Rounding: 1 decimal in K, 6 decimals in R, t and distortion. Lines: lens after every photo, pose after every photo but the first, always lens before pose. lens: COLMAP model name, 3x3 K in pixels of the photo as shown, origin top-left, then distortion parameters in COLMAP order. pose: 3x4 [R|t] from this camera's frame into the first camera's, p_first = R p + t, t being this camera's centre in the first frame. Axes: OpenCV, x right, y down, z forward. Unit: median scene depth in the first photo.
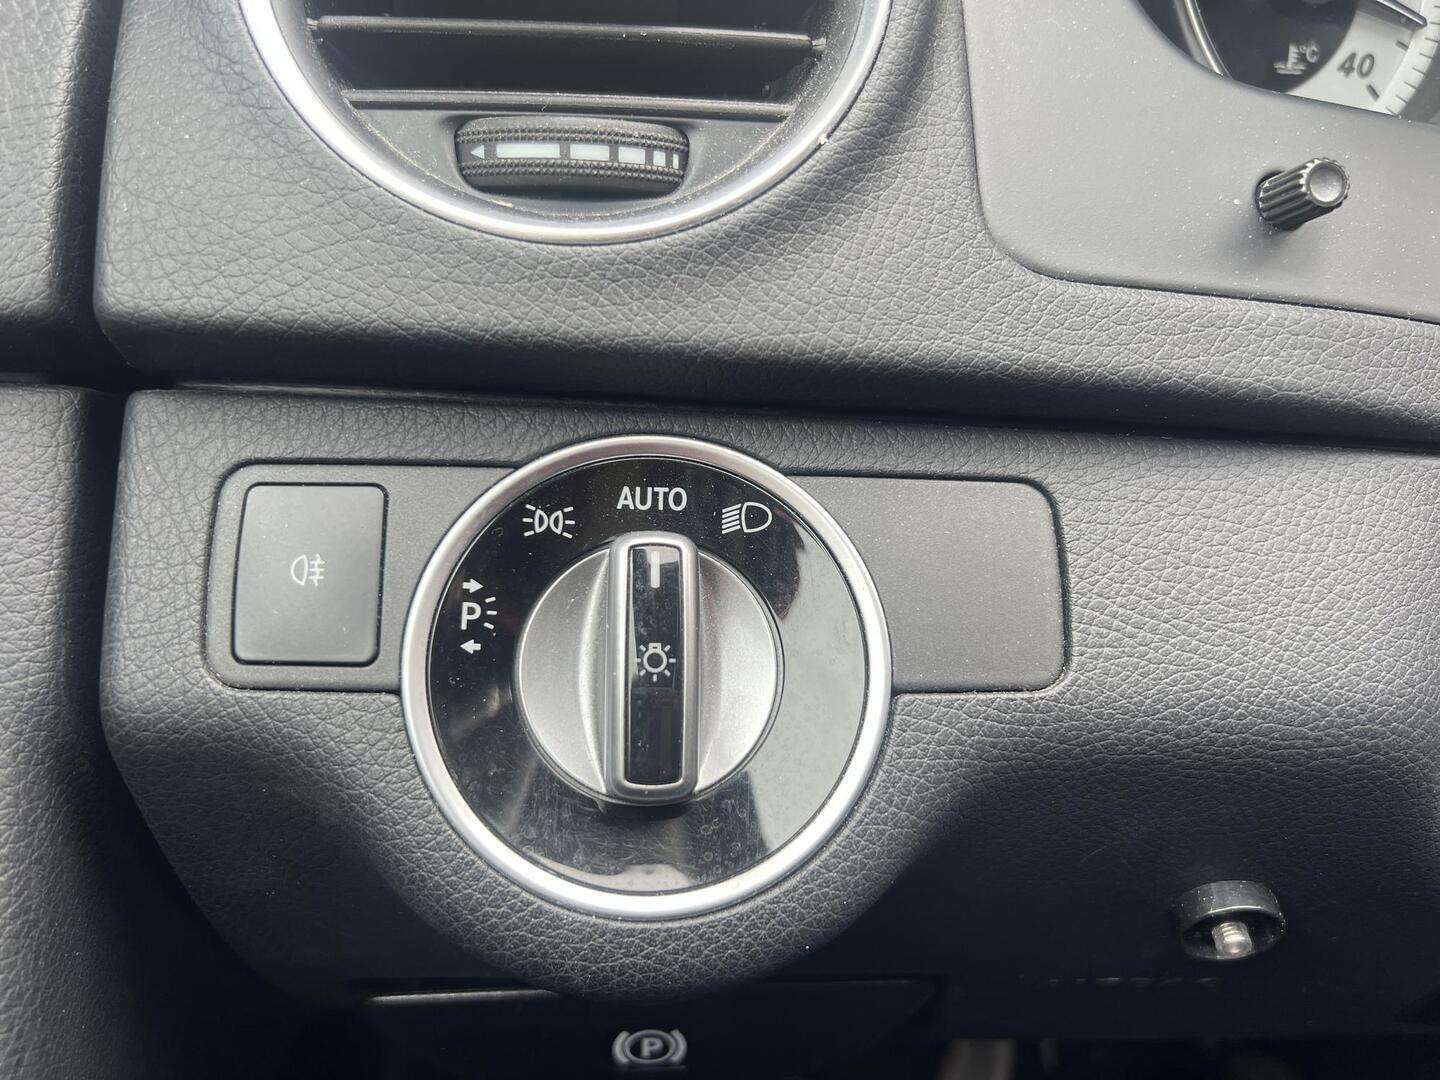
lens RADIAL K [[1172.5, 0, 720.0], [0, 1172.5, 540.0], [0, 0, 1]] dist [0.011464, -0.042448]
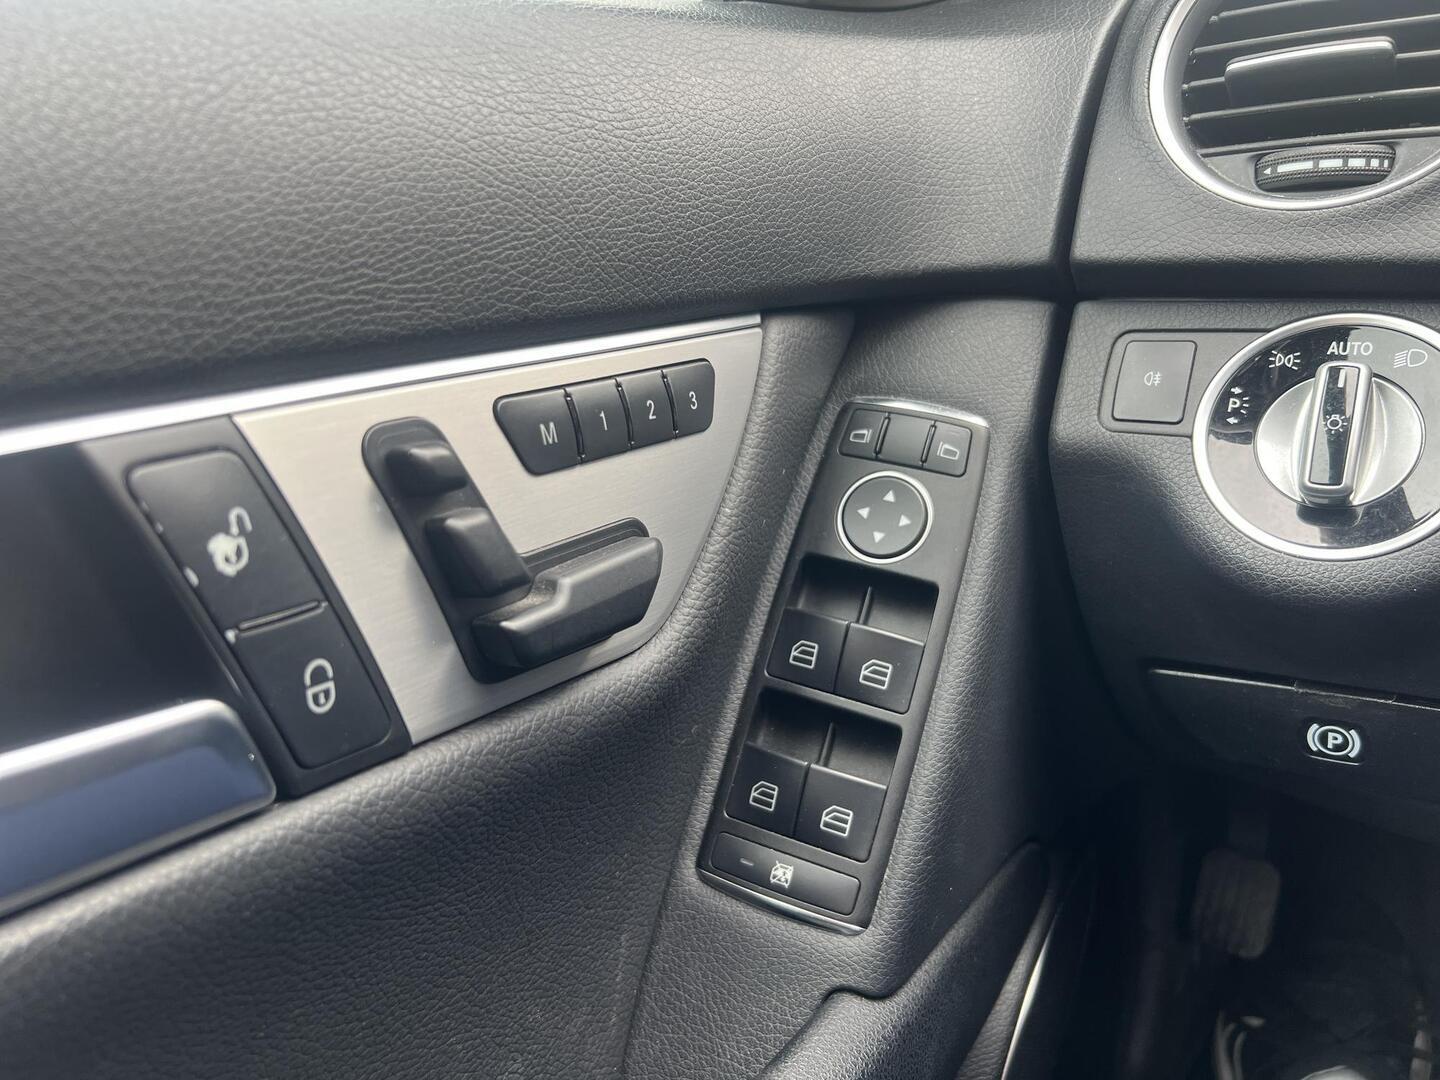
lens RADIAL K [[1121.5, 0, 720.0], [0, 1121.5, 540.0], [0, 0, 1]] dist [0.004972, -0.005530]
pose [[0.768011, 0.081824, -0.635188, 0.329248], [-0.131896, 0.990752, -0.031850, 0.452896], [0.626707, 0.108240, 0.771701, -0.933882]]
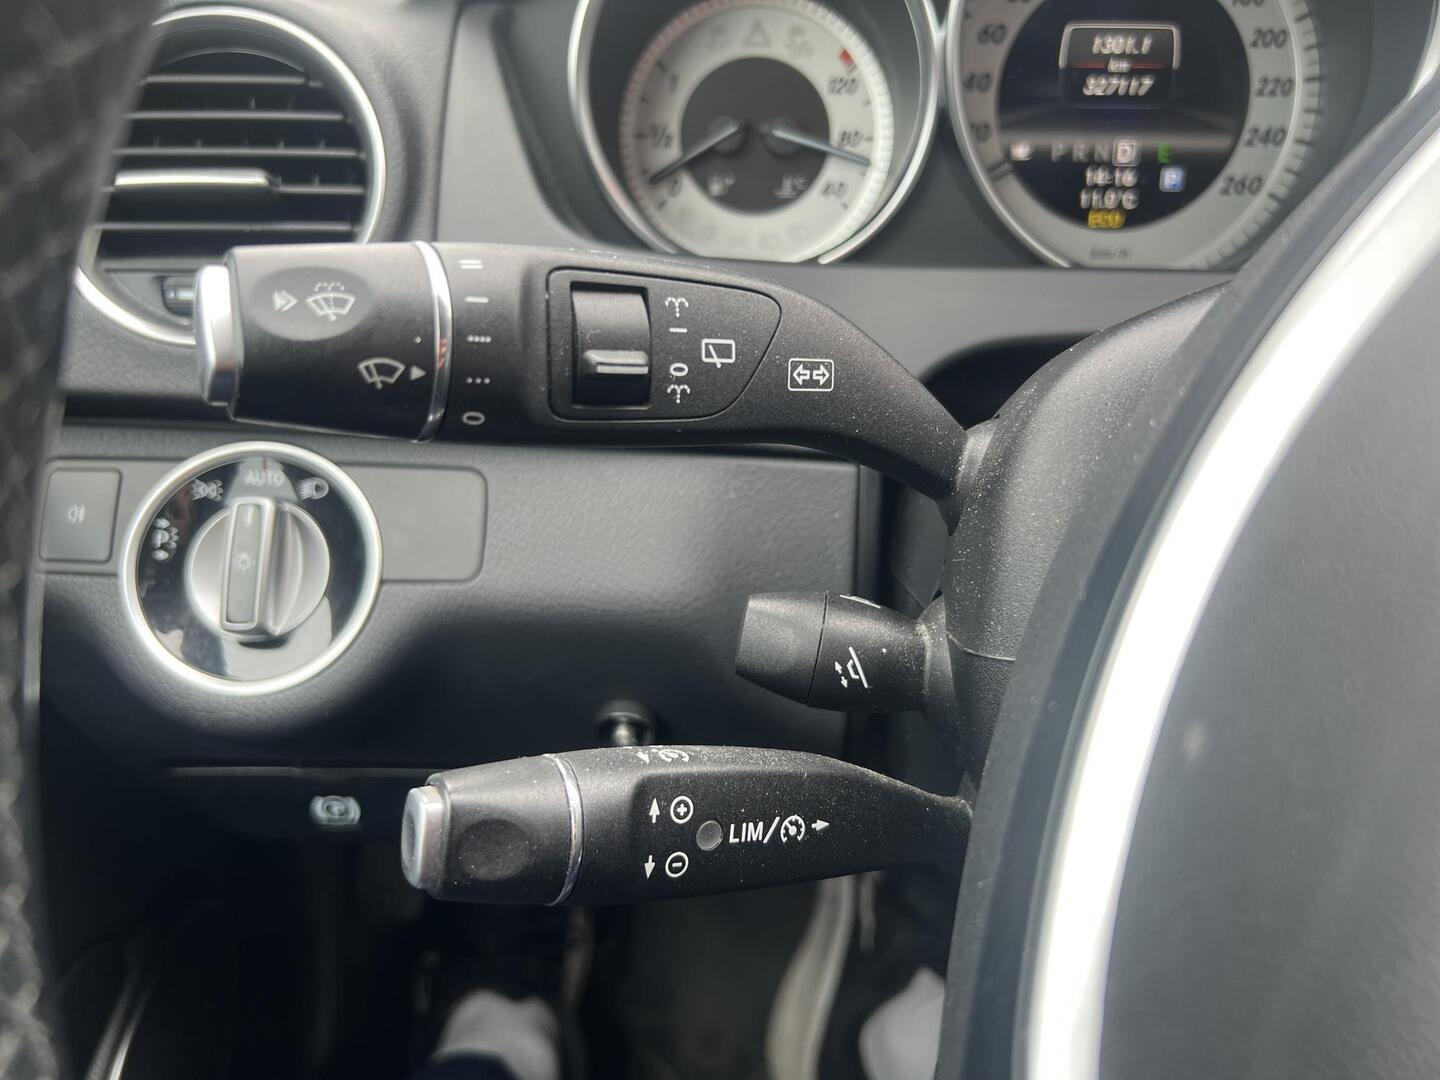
lens RADIAL K [[1172.5, 0, 720.0], [0, 1172.5, 540.0], [0, 0, 1]] dist [0.011464, -0.042448]
pose [[0.996710, 0.012879, -0.080024, 0.844981], [-0.010916, 0.999630, 0.024912, 0.008315], [0.080315, -0.023956, 0.996482, -0.834255]]
